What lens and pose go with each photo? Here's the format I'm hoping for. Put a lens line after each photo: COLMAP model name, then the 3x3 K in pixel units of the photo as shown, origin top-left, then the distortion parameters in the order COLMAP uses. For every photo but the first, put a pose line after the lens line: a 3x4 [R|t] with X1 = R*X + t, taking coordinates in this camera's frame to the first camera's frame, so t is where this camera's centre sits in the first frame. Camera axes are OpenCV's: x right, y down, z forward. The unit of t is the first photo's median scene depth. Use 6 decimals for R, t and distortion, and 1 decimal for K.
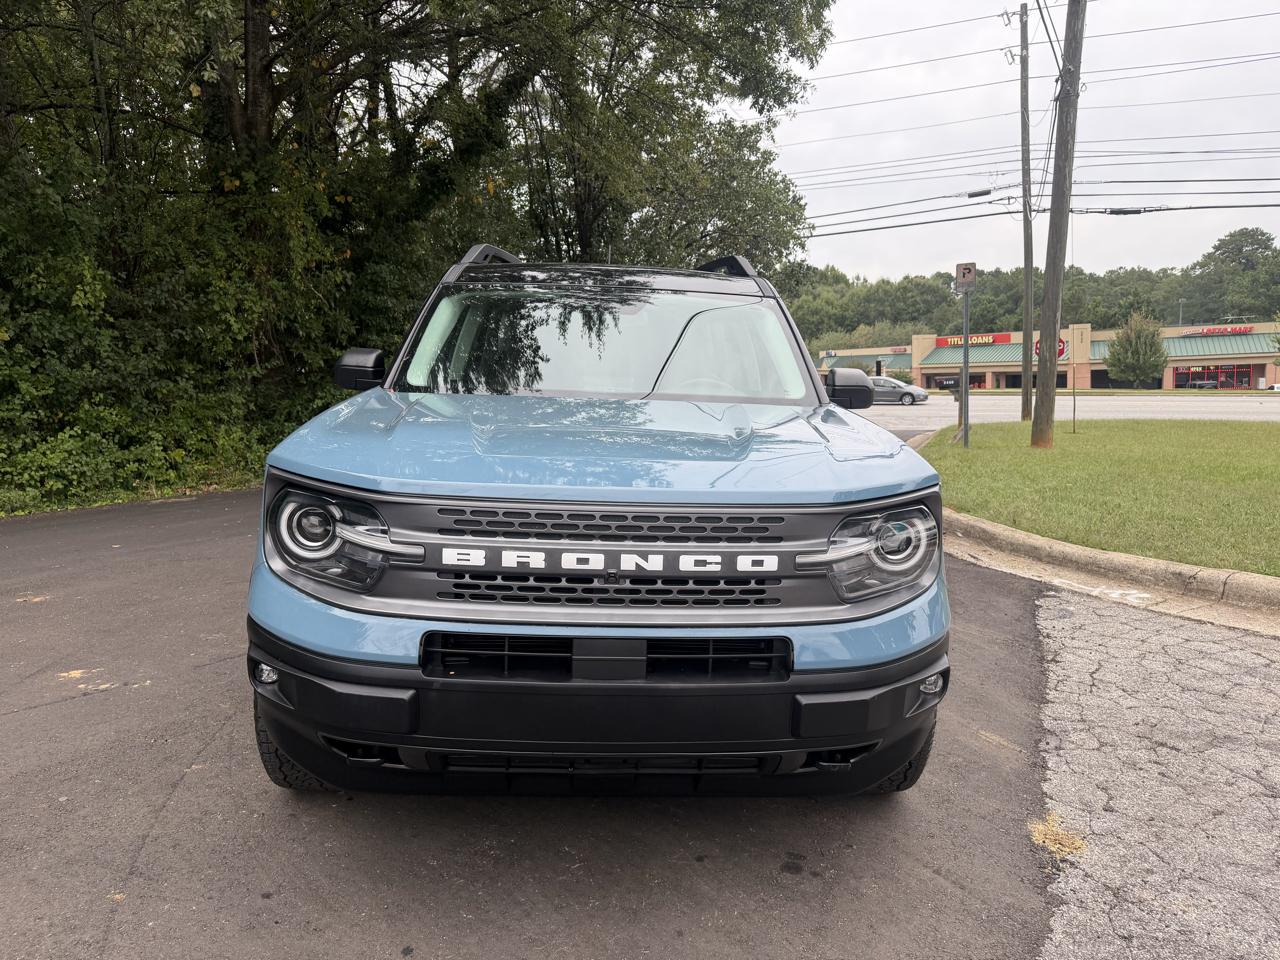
lens RADIAL K [[892.4, 0, 645.9], [0, 892.4, 477.3], [0, 0, 1]] dist [0.030451, -0.033907]
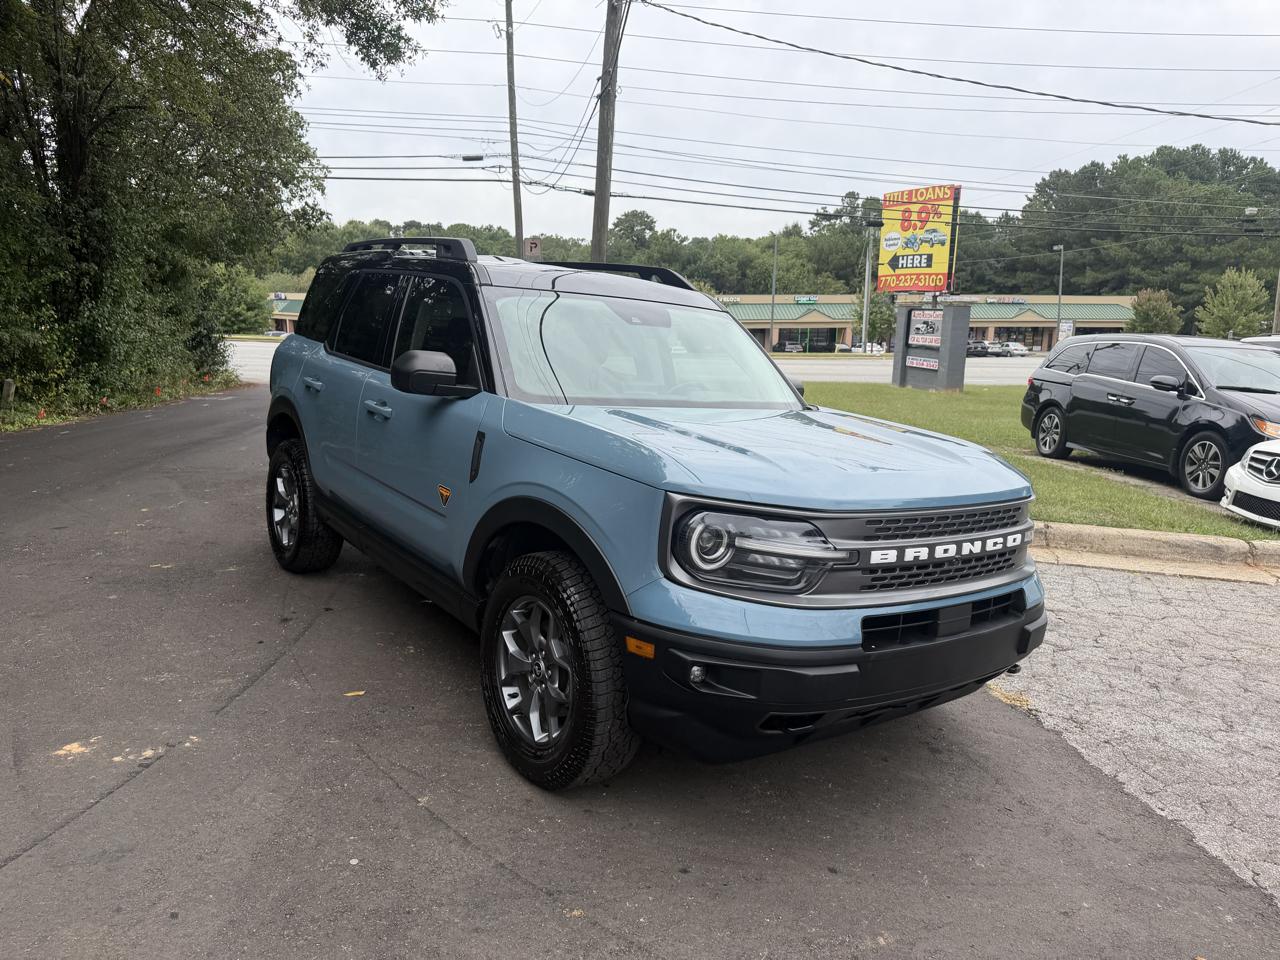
lens RADIAL K [[892.4, 0, 634.5], [0, 892.4, 479.9], [0, 0, 1]] dist [0.030451, -0.033907]
pose [[0.834445, -0.056457, 0.548192, -0.752824], [0.023741, 0.997498, 0.066592, -0.072293], [-0.550580, -0.042552, 0.833697, 0.080119]]
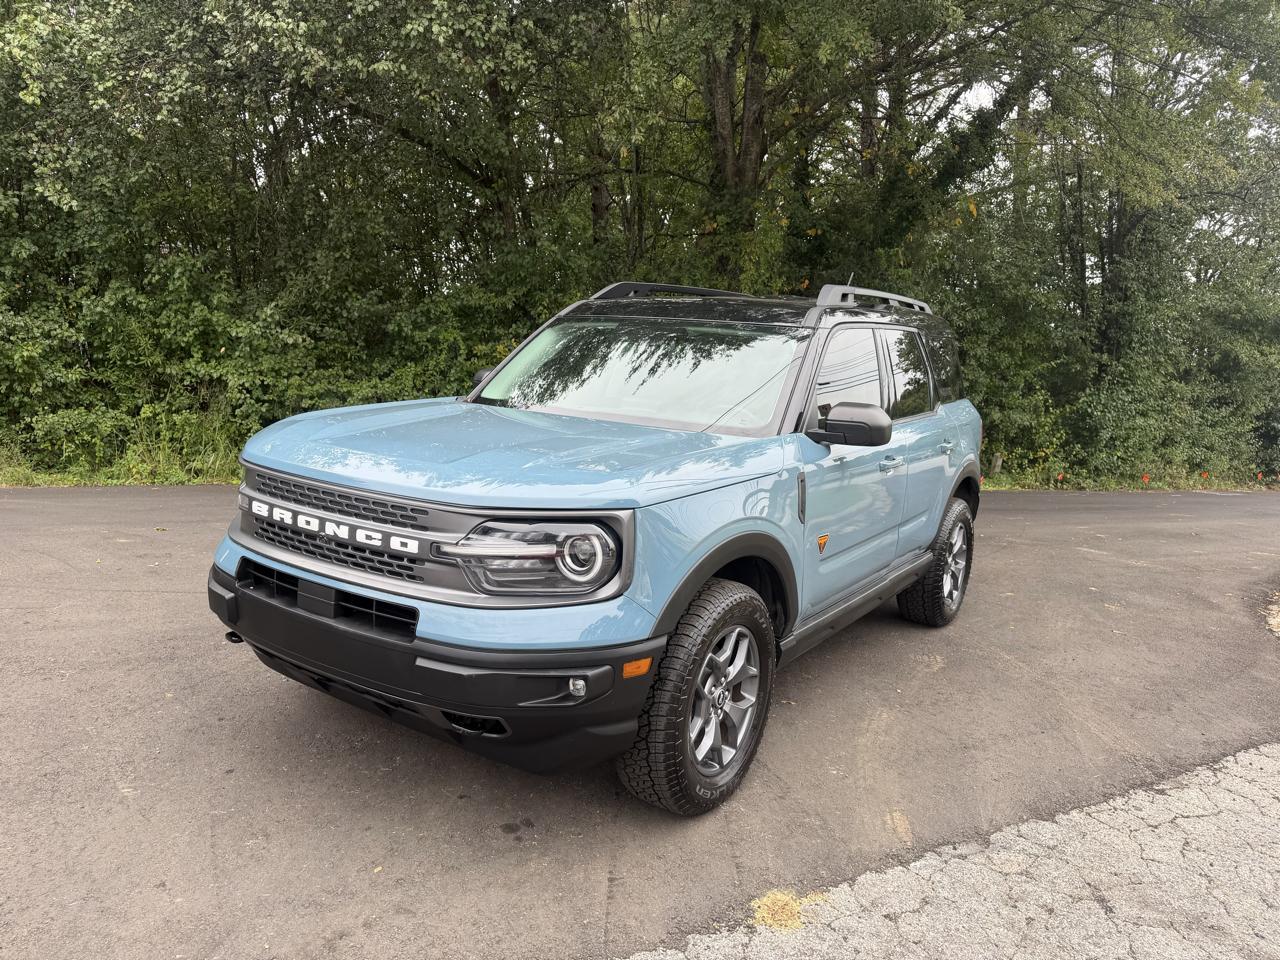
lens RADIAL K [[892.4, 0, 640.3], [0, 892.4, 484.9], [0, 0, 1]] dist [0.030451, -0.033907]
pose [[0.799077, 0.107767, -0.591491, 0.710115], [-0.117707, 0.992808, 0.021868, -0.033117], [0.589594, 0.052148, 0.806015, 0.119900]]
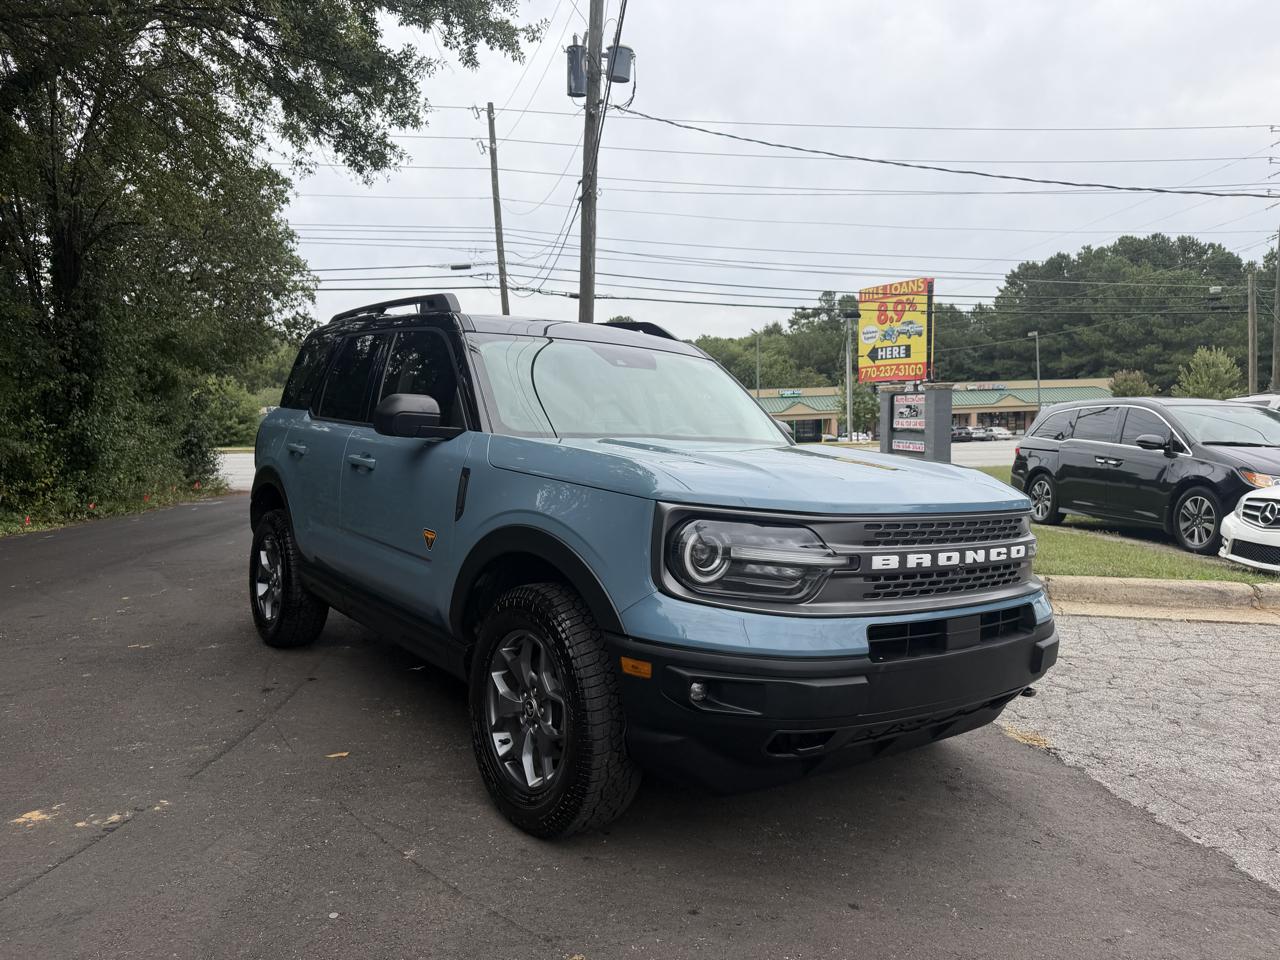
lens RADIAL K [[892.4, 0, 636.4], [0, 892.4, 482.3], [0, 0, 1]] dist [0.030451, -0.033907]
pose [[0.827215, -0.029497, 0.561111, -0.739126], [0.063094, 0.997182, -0.040595, 0.004342], [-0.558332, 0.068984, 0.826745, 0.100057]]
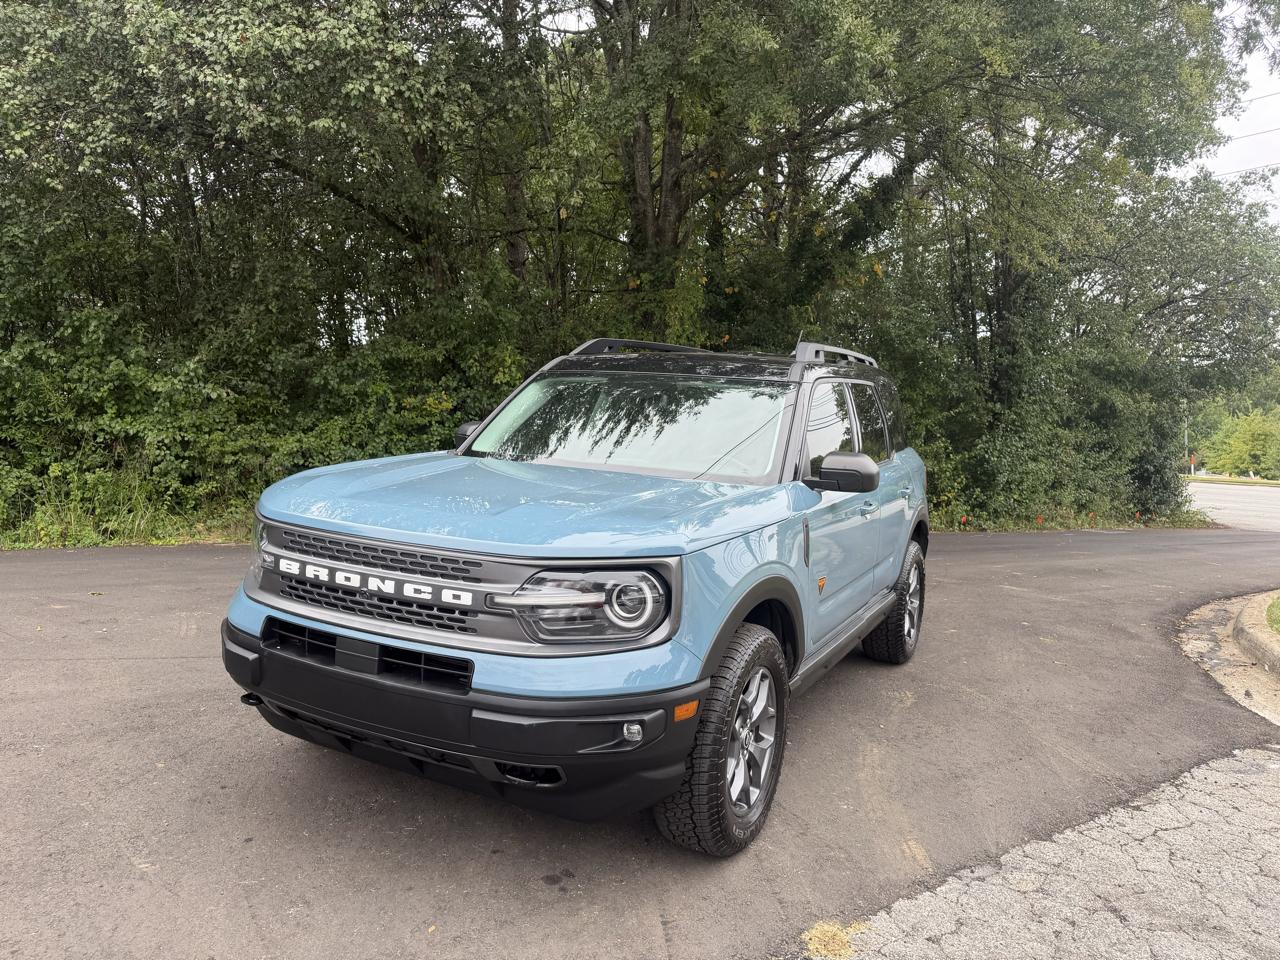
lens RADIAL K [[892.4, 0, 643.3], [0, 892.4, 482.7], [0, 0, 1]] dist [0.030451, -0.033907]
pose [[0.861933, 0.059188, -0.503556, 0.622916], [-0.096655, 0.994131, -0.048594, -0.018259], [0.497724, 0.090556, 0.862595, 0.019403]]
